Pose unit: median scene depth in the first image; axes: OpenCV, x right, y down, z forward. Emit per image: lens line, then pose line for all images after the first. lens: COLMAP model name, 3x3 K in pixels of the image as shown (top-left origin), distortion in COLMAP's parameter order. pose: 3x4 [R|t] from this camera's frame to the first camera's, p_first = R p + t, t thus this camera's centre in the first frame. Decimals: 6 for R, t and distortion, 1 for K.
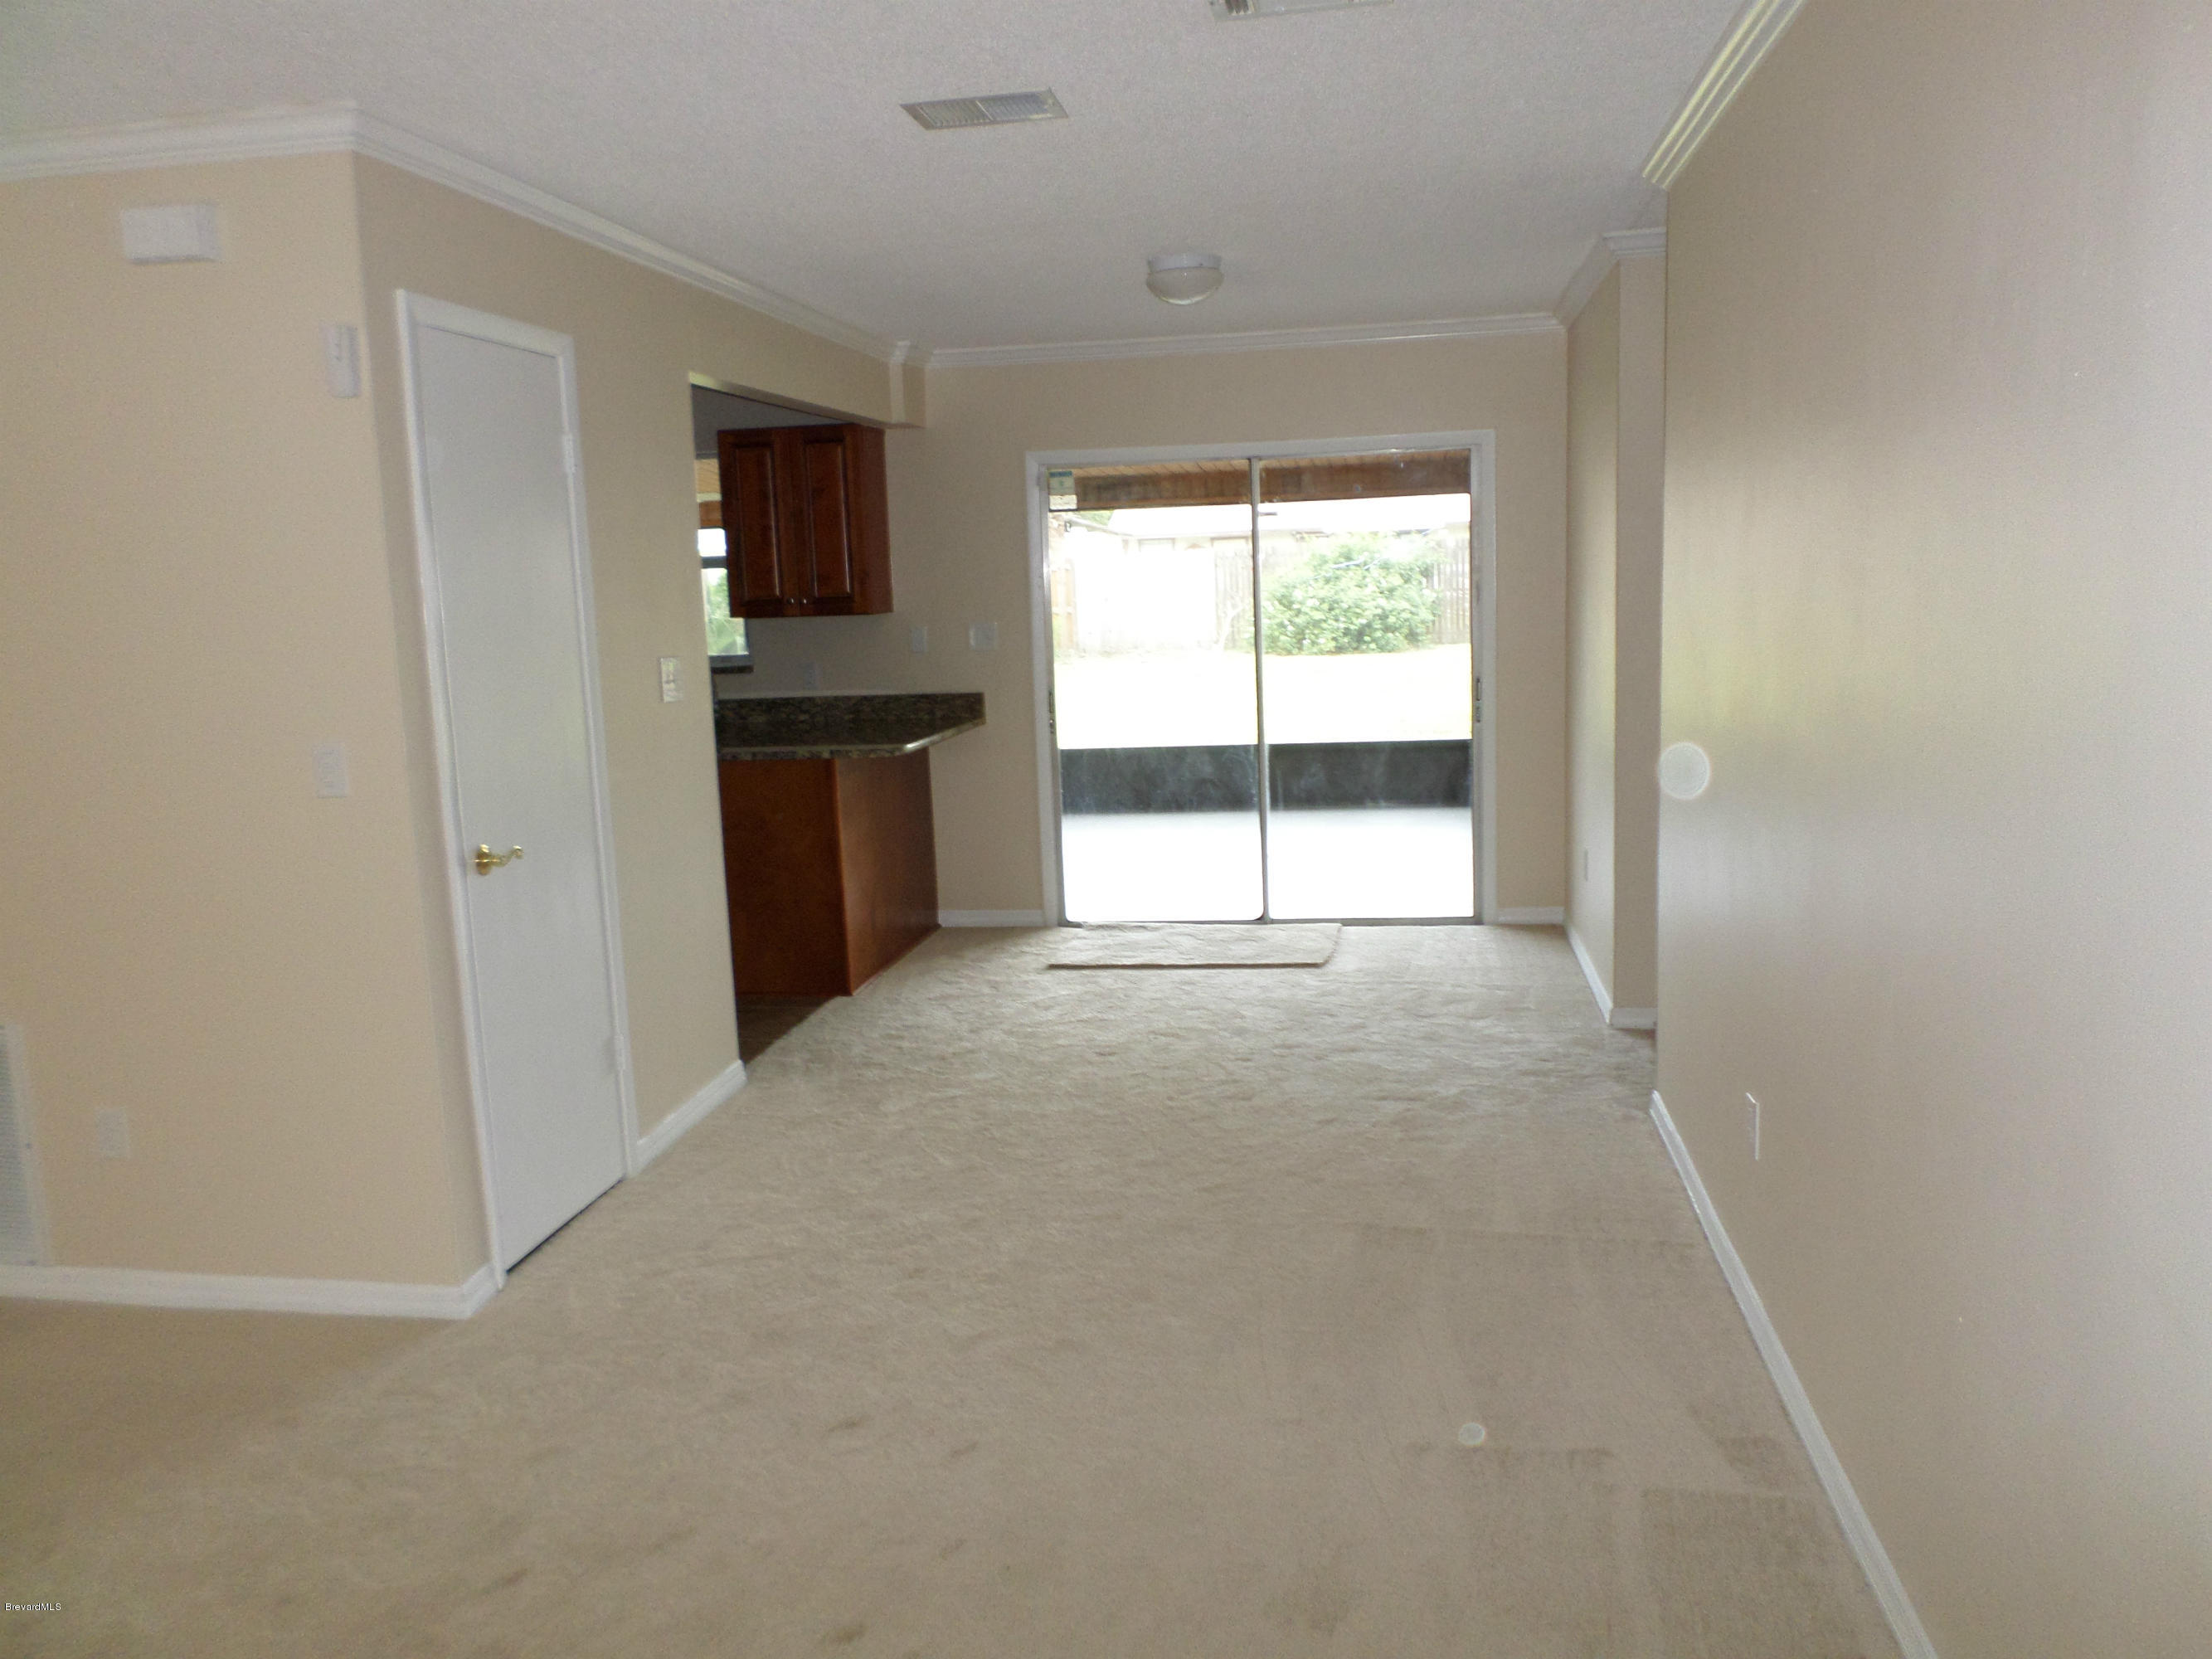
lens RADIAL K [[1708.9, 0, 1104.3], [0, 1708.9, 831.5], [0, 0, 1]] dist [-0.002037, -0.000925]
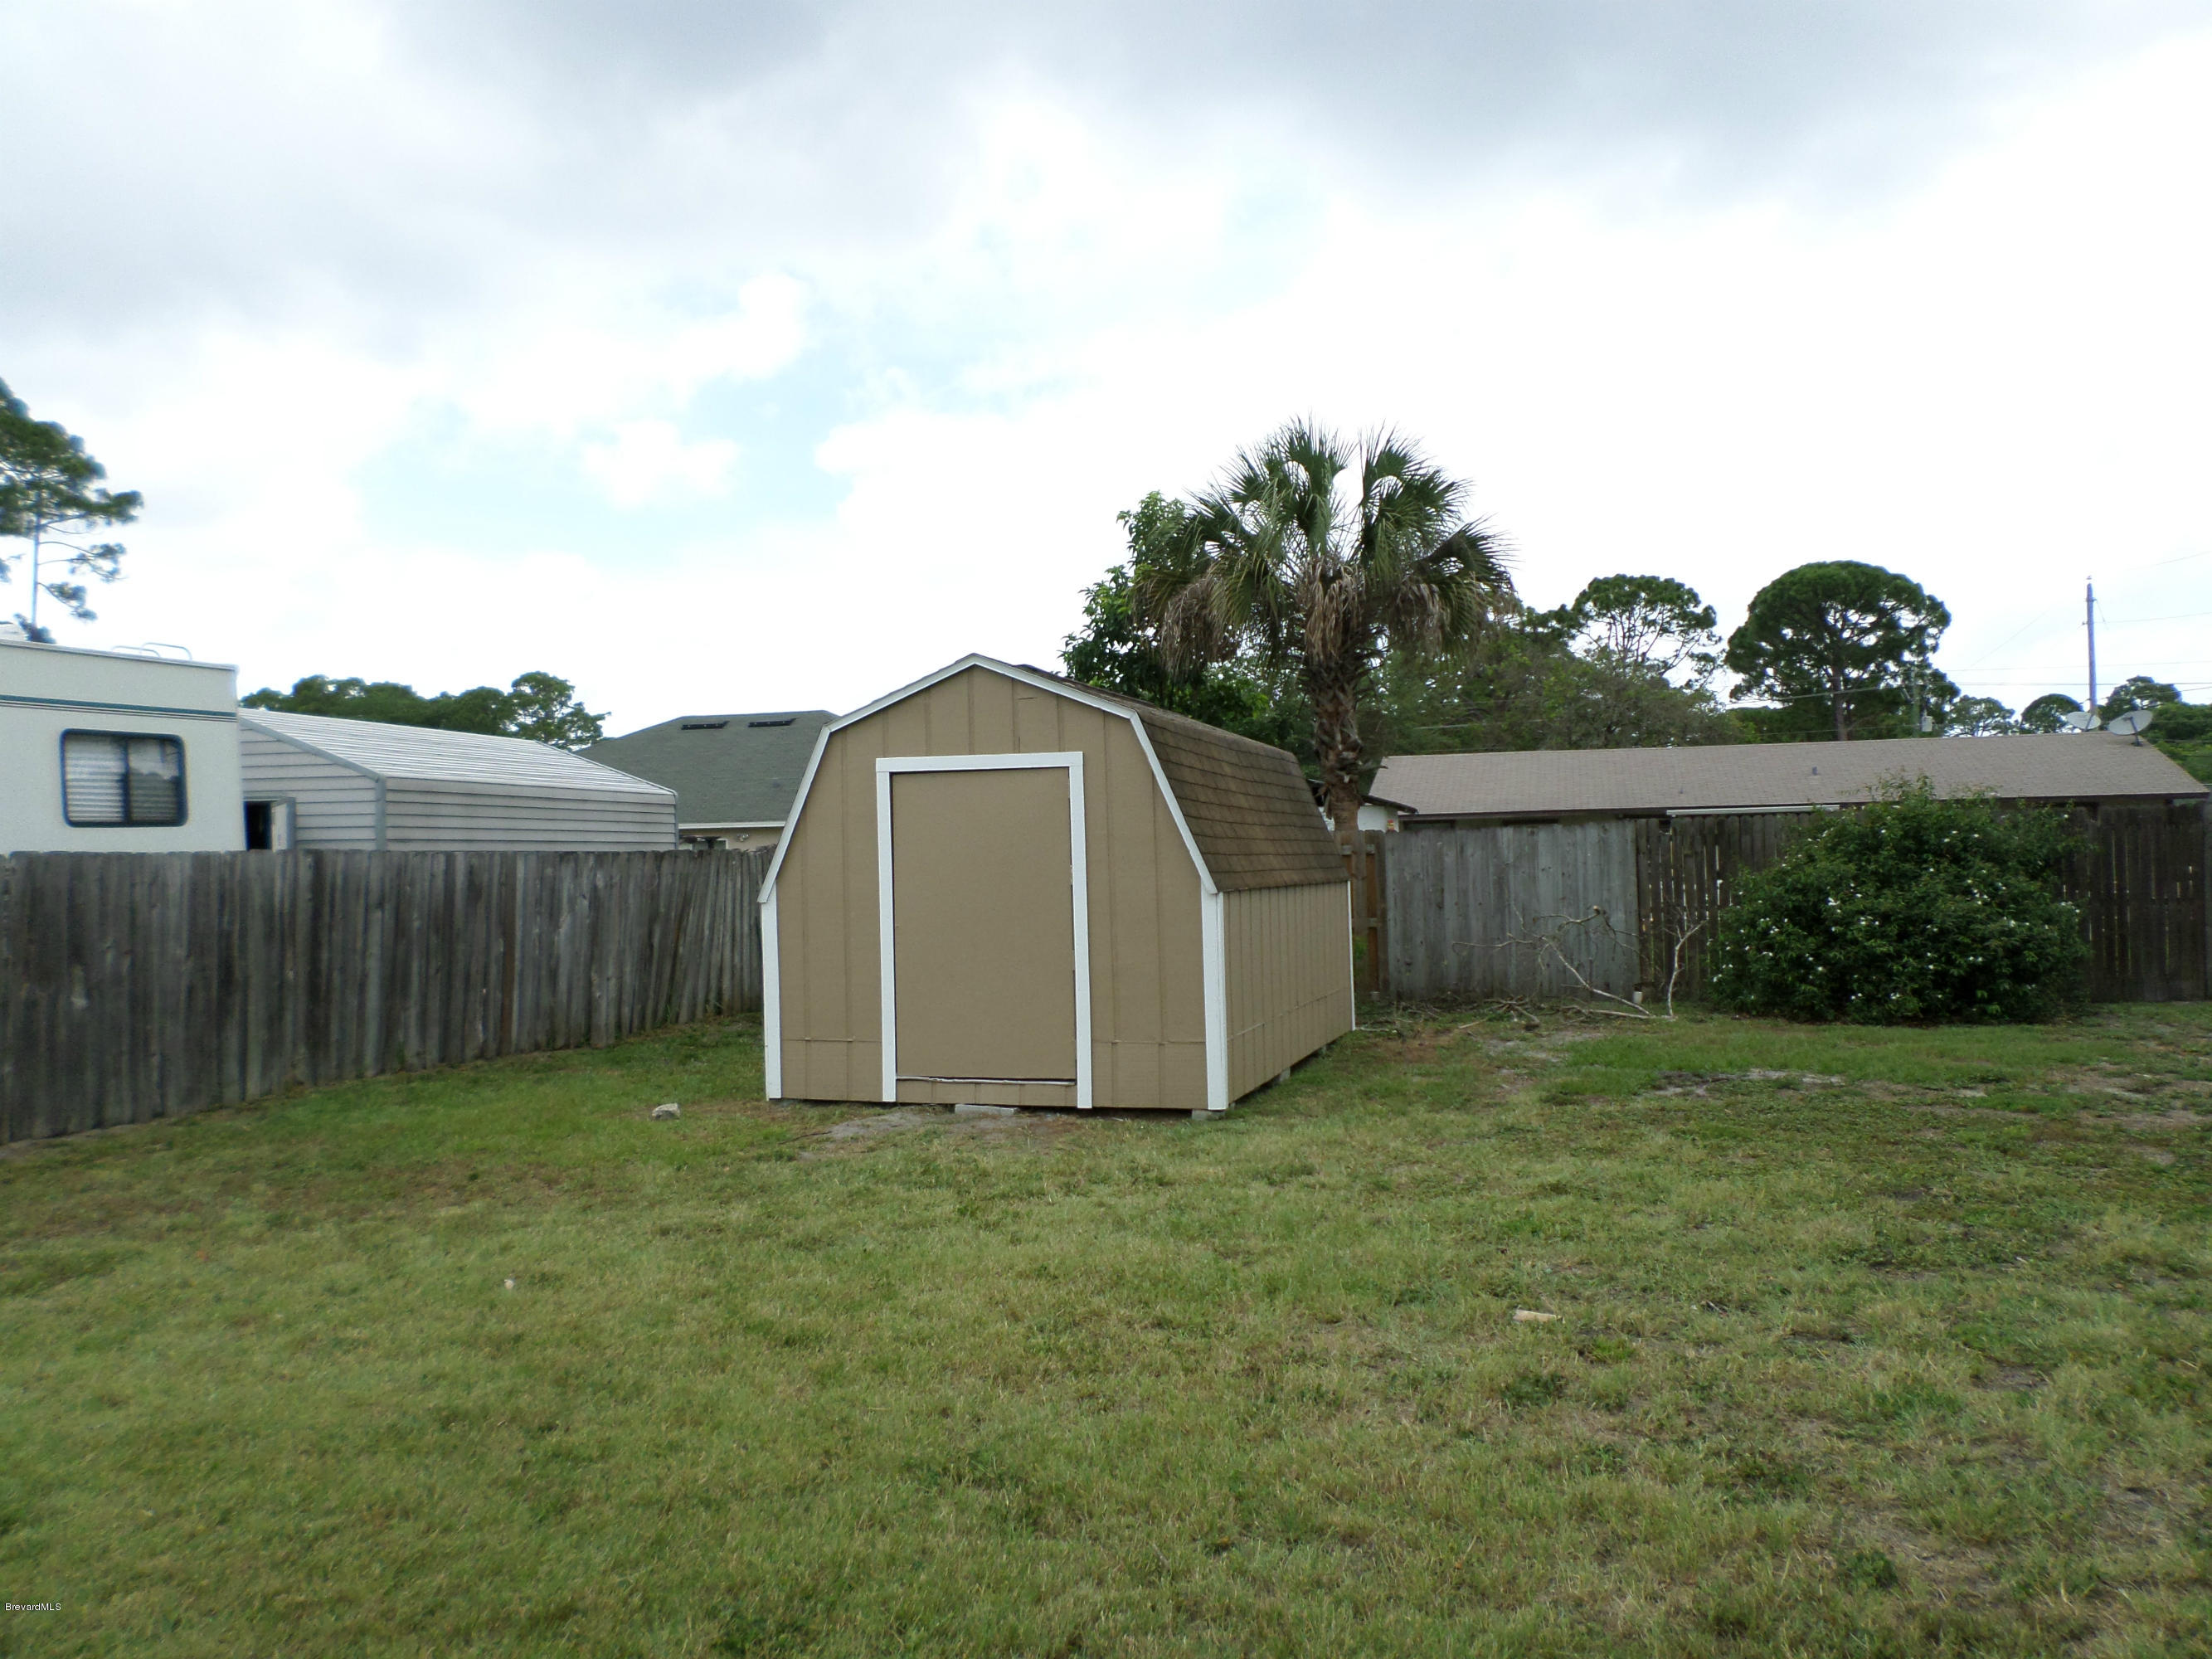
lens RADIAL K [[1708.9, 0, 1106.2], [0, 1708.9, 829.5], [0, 0, 1]] dist [-0.002037, -0.000925]
pose [[0.992125, 0.011657, -0.124705, -0.043636], [-0.032978, 0.984839, -0.170306, -0.065287], [0.120829, 0.173077, 0.977469, 0.457781]]
